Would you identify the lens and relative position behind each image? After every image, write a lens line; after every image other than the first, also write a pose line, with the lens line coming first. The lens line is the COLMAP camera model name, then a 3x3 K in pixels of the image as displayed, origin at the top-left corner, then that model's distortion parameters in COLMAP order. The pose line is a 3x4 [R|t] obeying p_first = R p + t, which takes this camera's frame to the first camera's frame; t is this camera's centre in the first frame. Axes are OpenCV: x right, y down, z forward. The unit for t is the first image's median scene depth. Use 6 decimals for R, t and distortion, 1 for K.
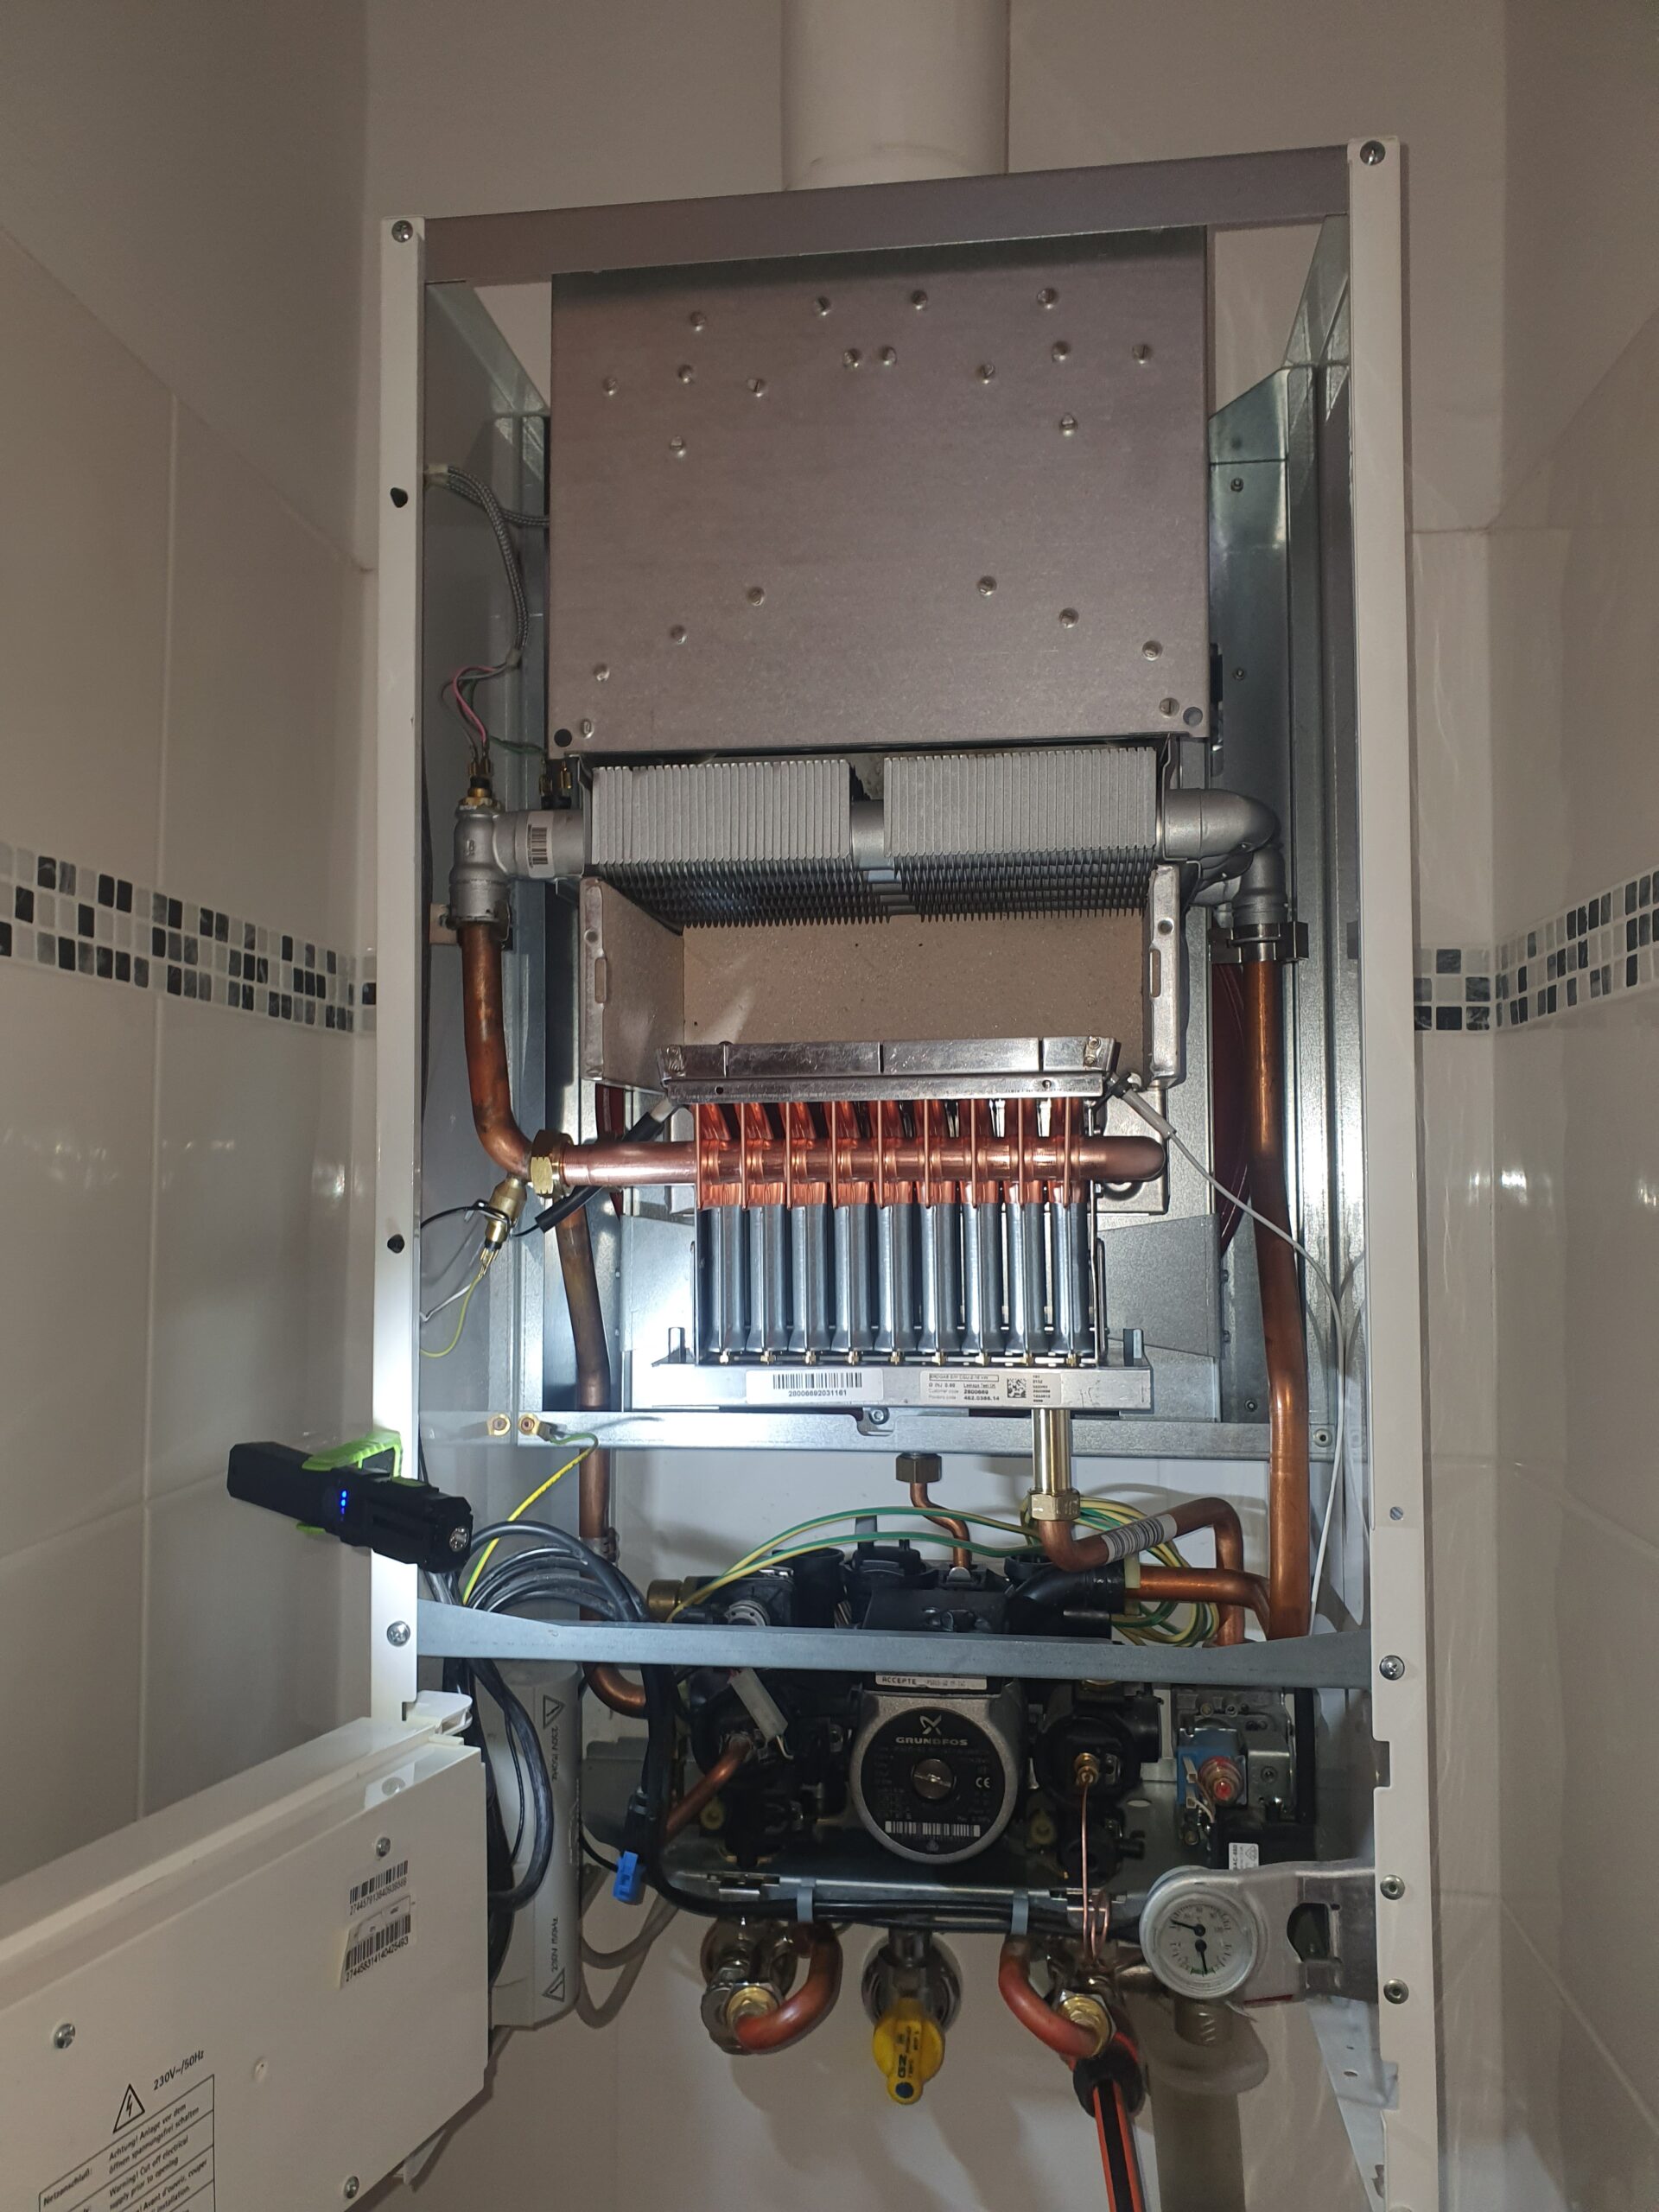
lens RADIAL K [[1794.8, 0, 829.5], [0, 1794.8, 1106.0], [0, 0, 1]] dist [0.000250, 0.127446]
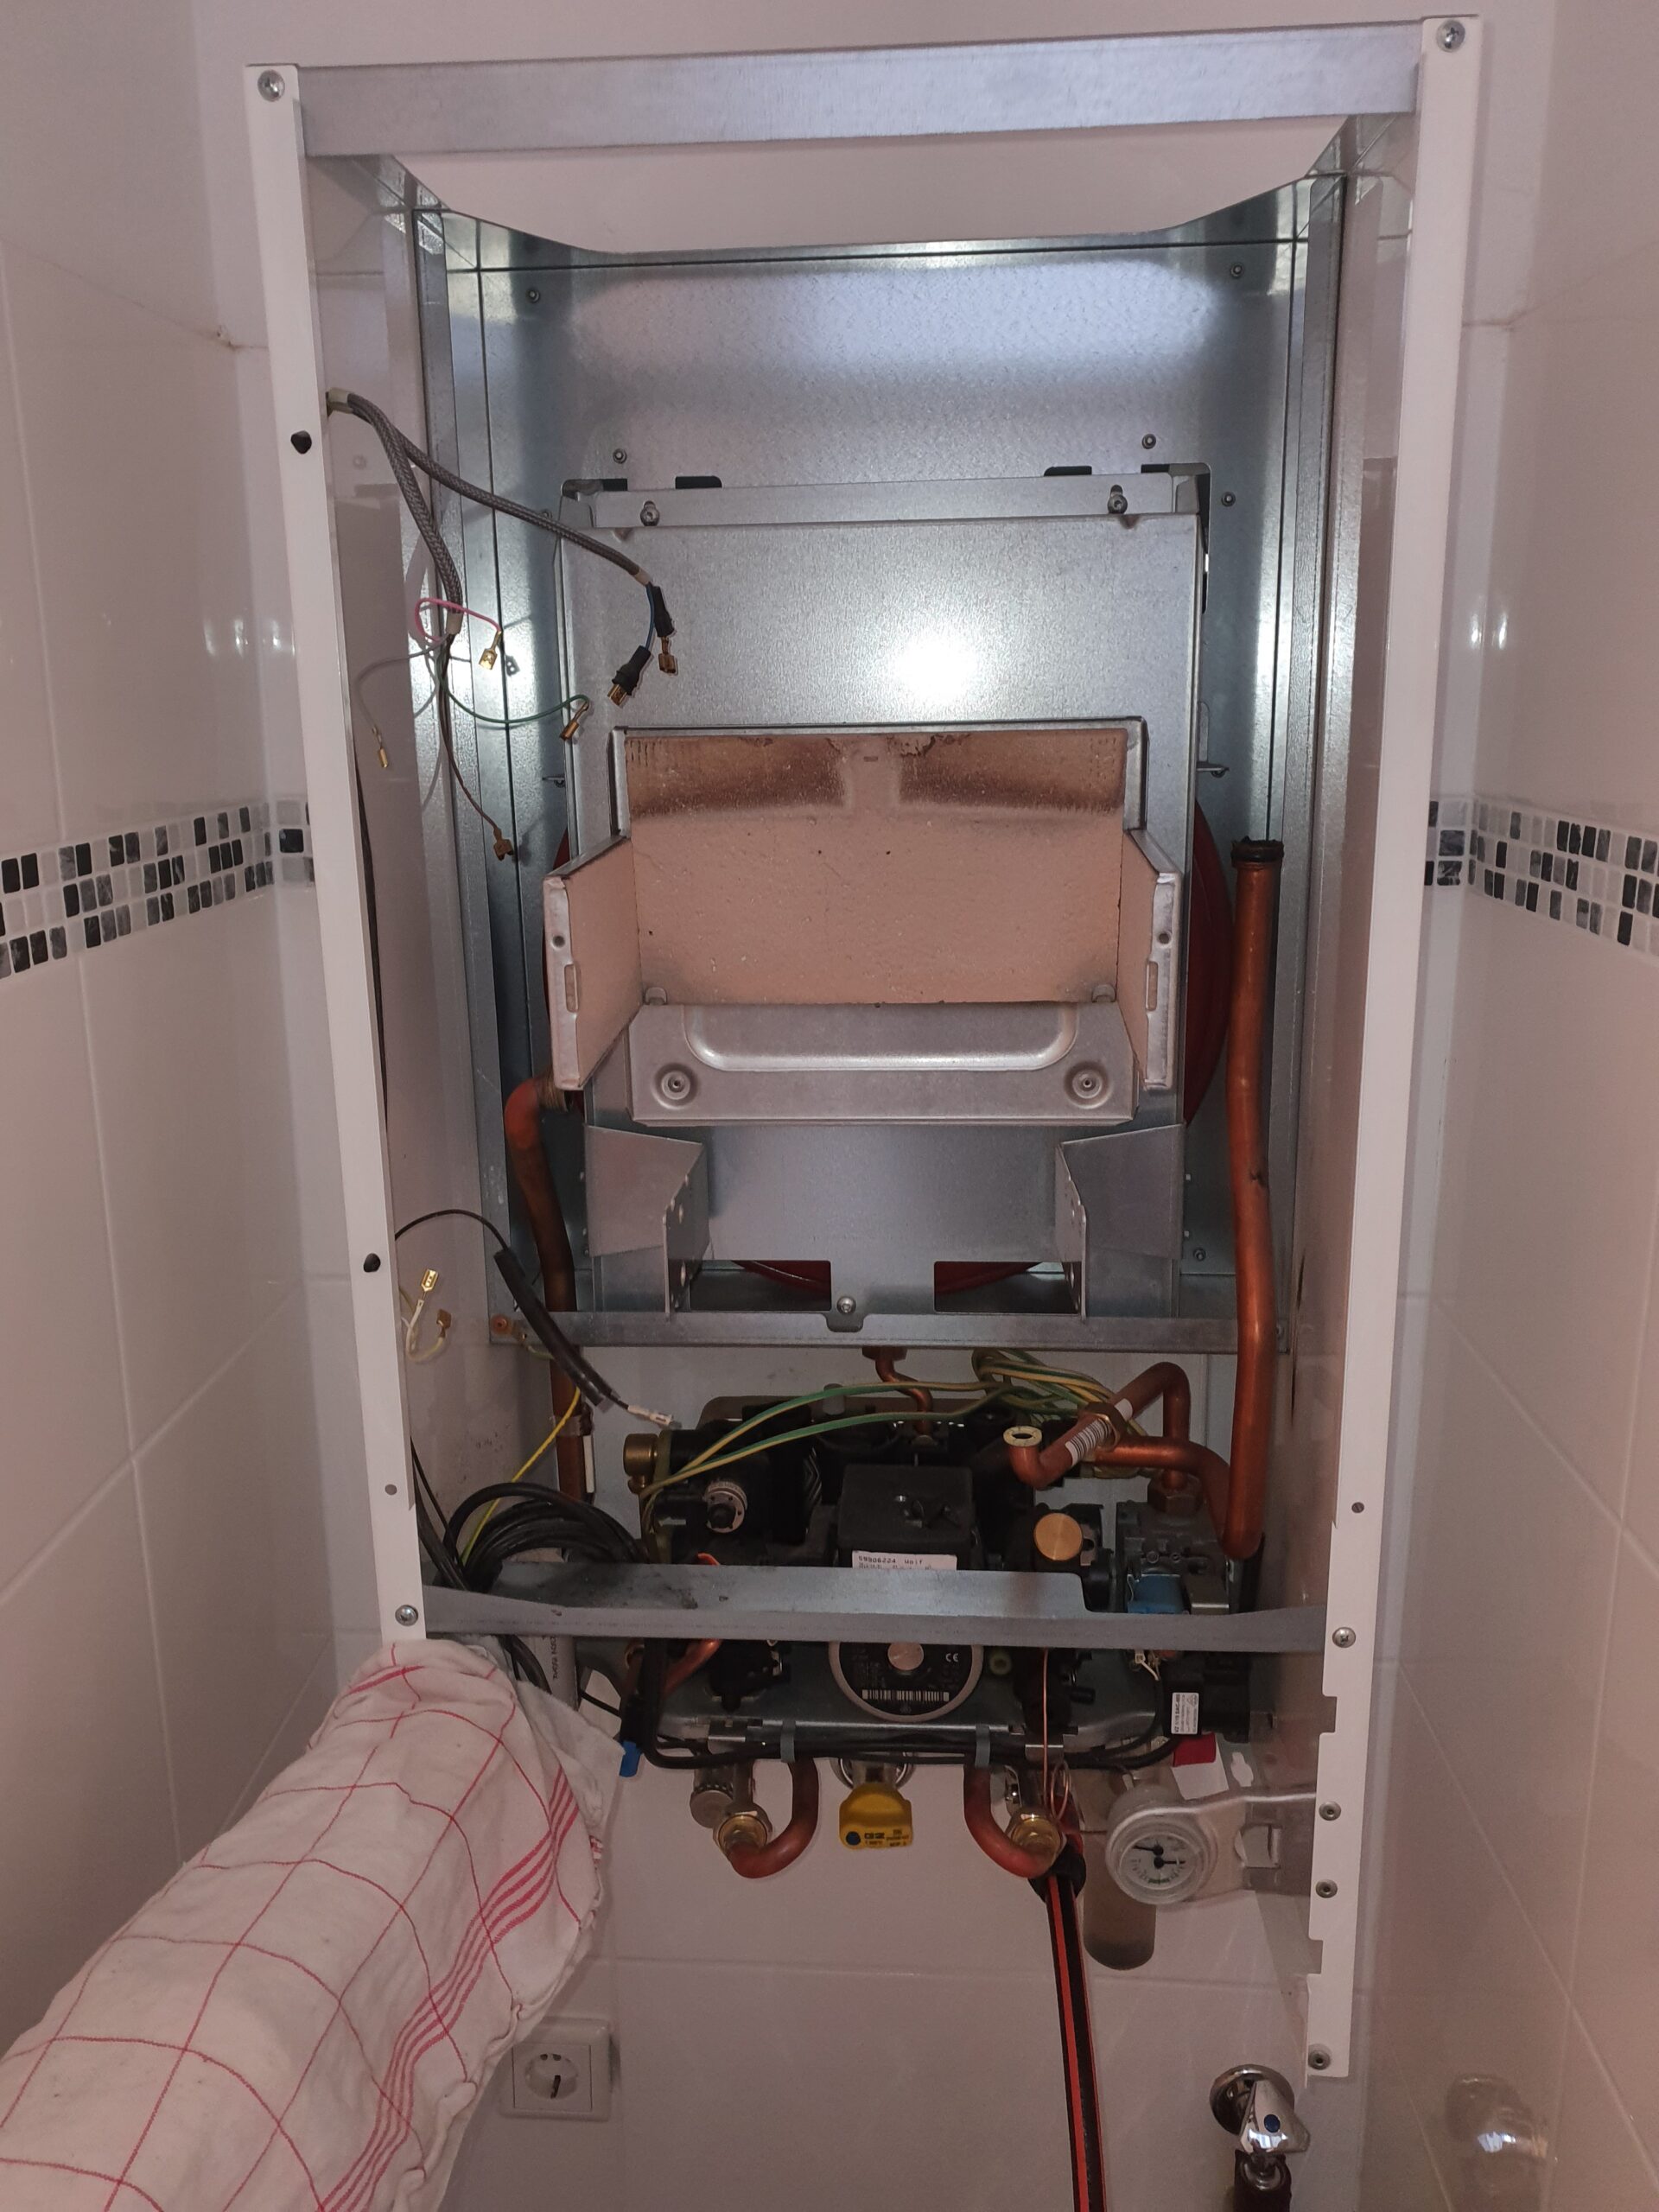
lens RADIAL K [[1794.8, 0, 829.5], [0, 1794.8, 1106.0], [0, 0, 1]] dist [0.000250, 0.127446]
pose [[0.998019, -0.027629, 0.056517, -0.039506], [0.010263, 0.957869, 0.287022, -0.247767], [-0.062065, -0.285874, 0.956255, 0.060765]]
